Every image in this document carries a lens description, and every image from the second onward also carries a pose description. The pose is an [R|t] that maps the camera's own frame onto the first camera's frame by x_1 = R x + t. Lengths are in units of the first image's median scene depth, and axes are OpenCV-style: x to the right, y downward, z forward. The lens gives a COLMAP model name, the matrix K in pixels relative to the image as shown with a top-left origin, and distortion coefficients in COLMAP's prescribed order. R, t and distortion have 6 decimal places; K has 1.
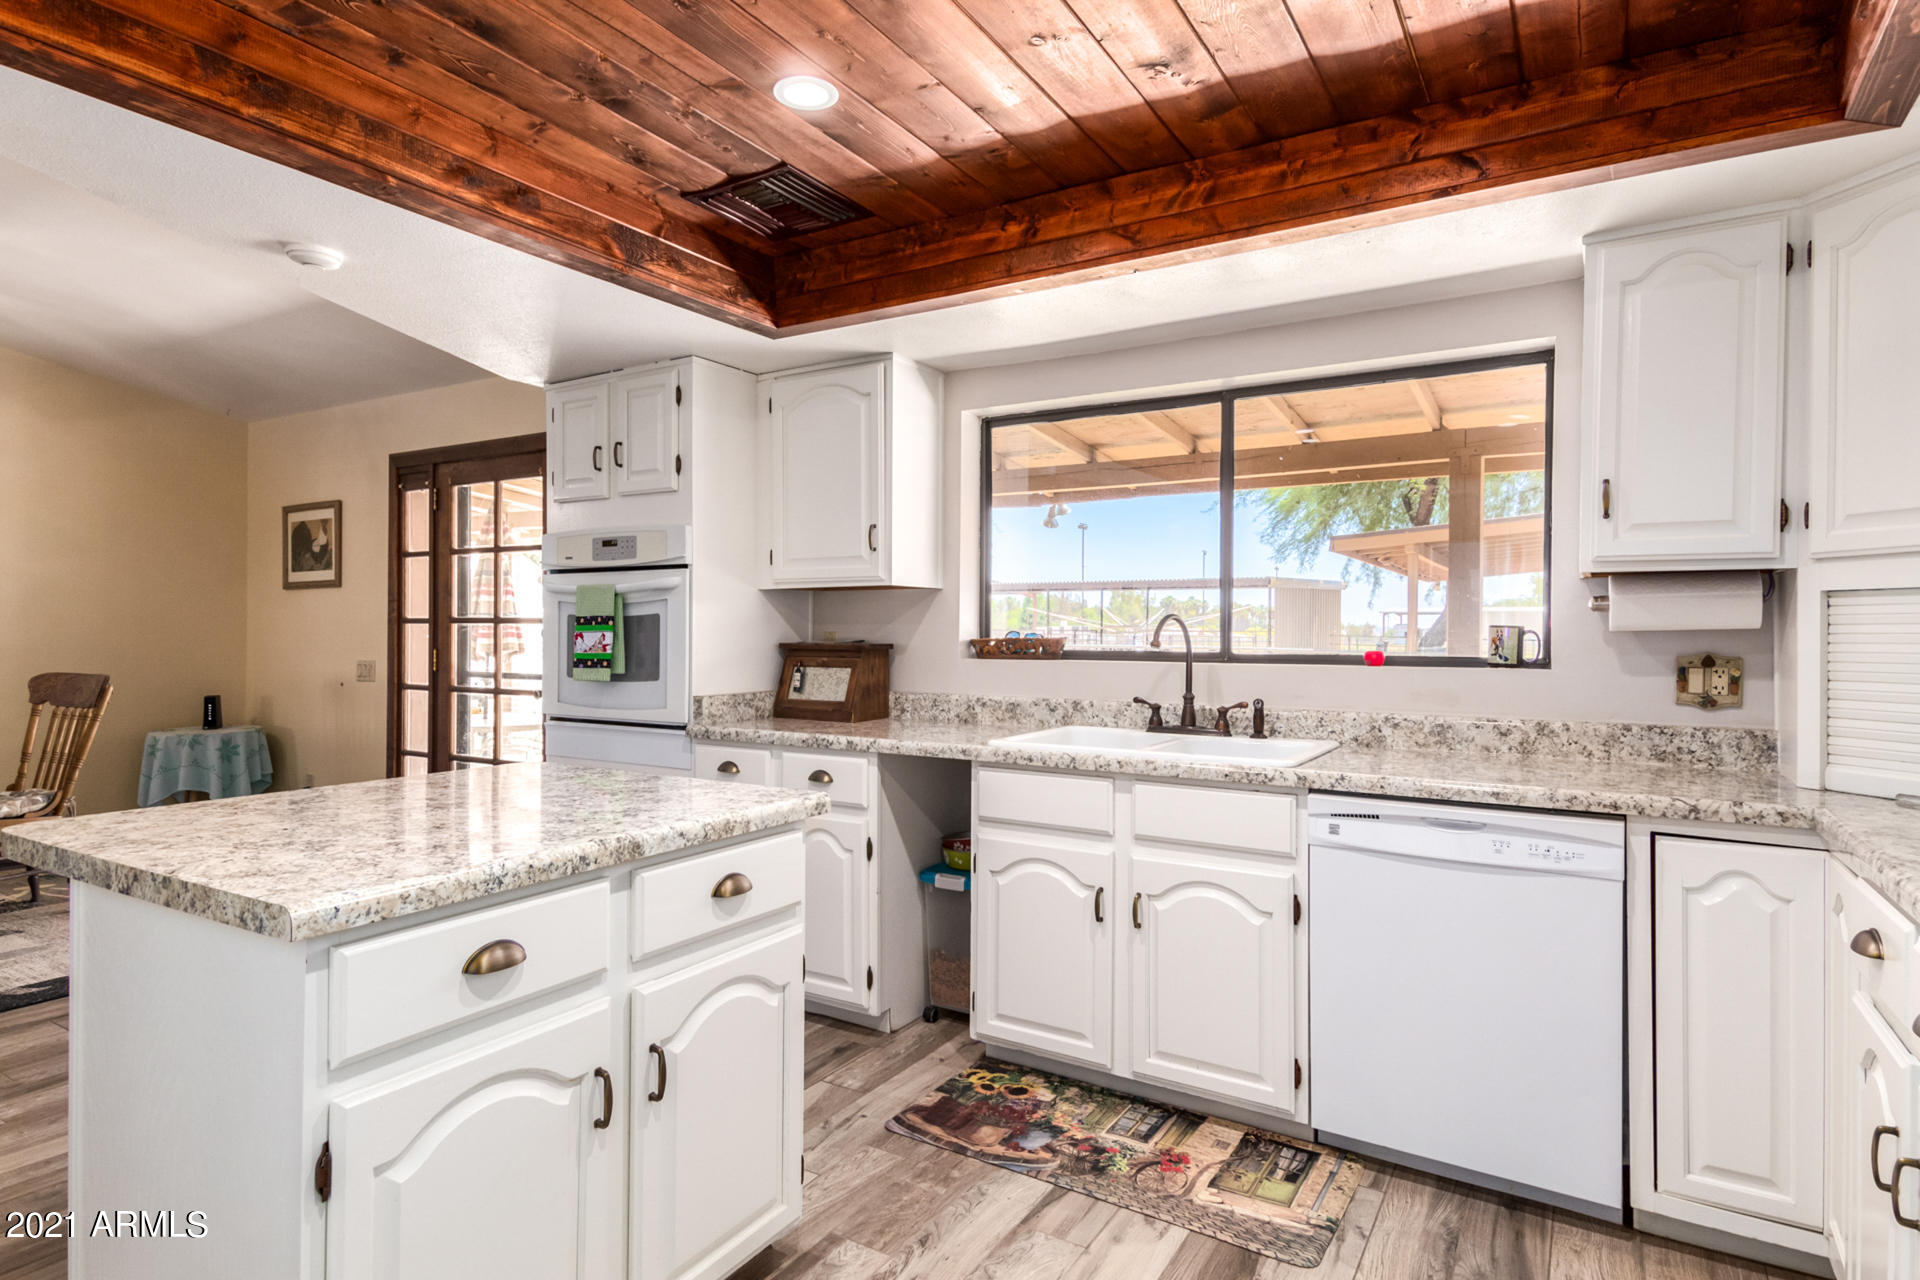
lens RADIAL K [[1029.3, 0, 964.9], [0, 1029.3, 638.1], [0, 0, 1]] dist [0.026503, 0.001668]
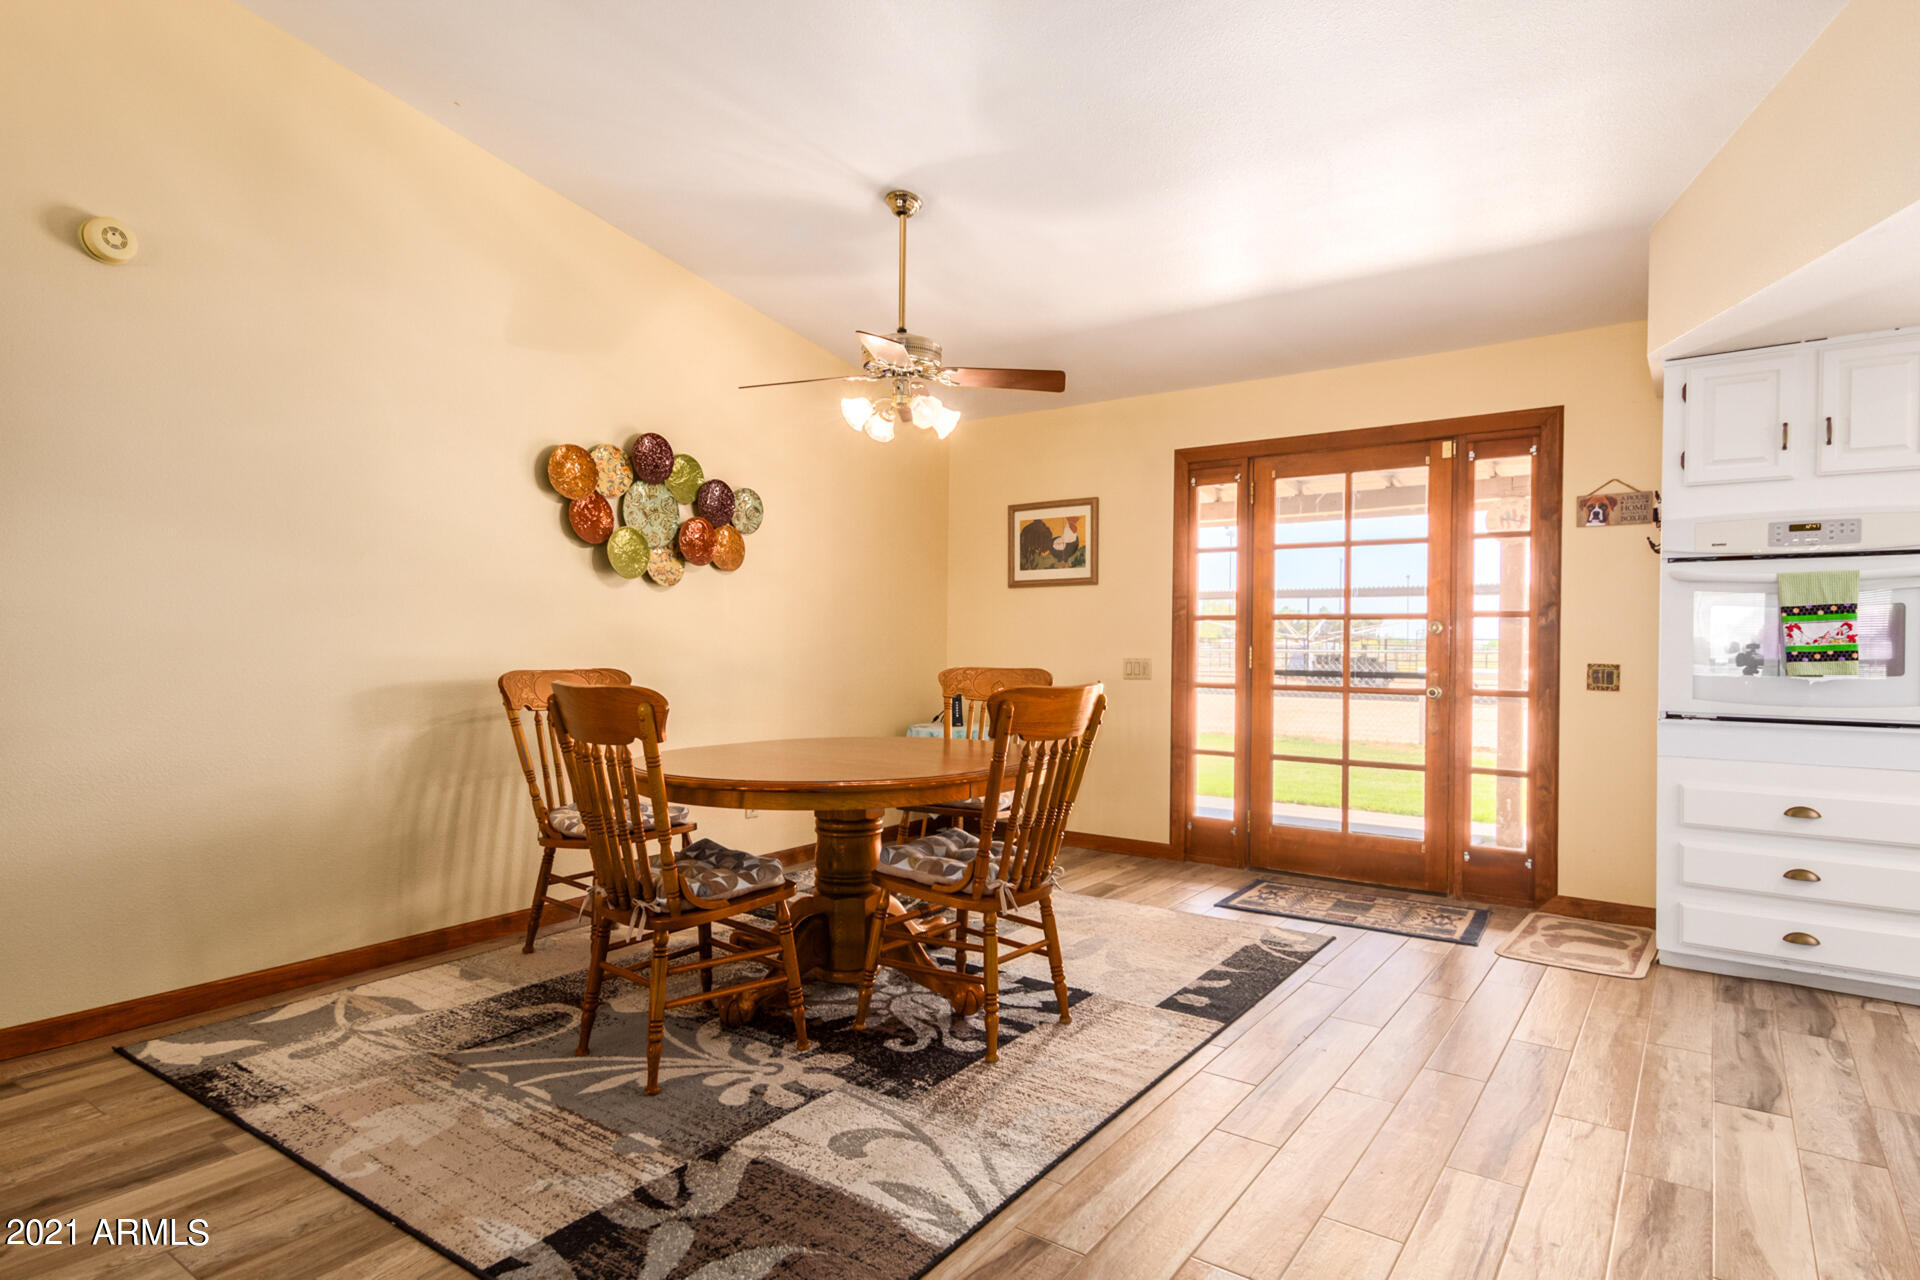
lens RADIAL K [[1029.3, 0, 964.9], [0, 1029.3, 638.1], [0, 0, 1]] dist [0.026503, 0.001668]
pose [[0.998037, 0.000608, -0.062626, -0.692182], [-0.001125, 0.999965, -0.008234, 0.010598], [0.062618, 0.008288, 0.998003, 0.011325]]
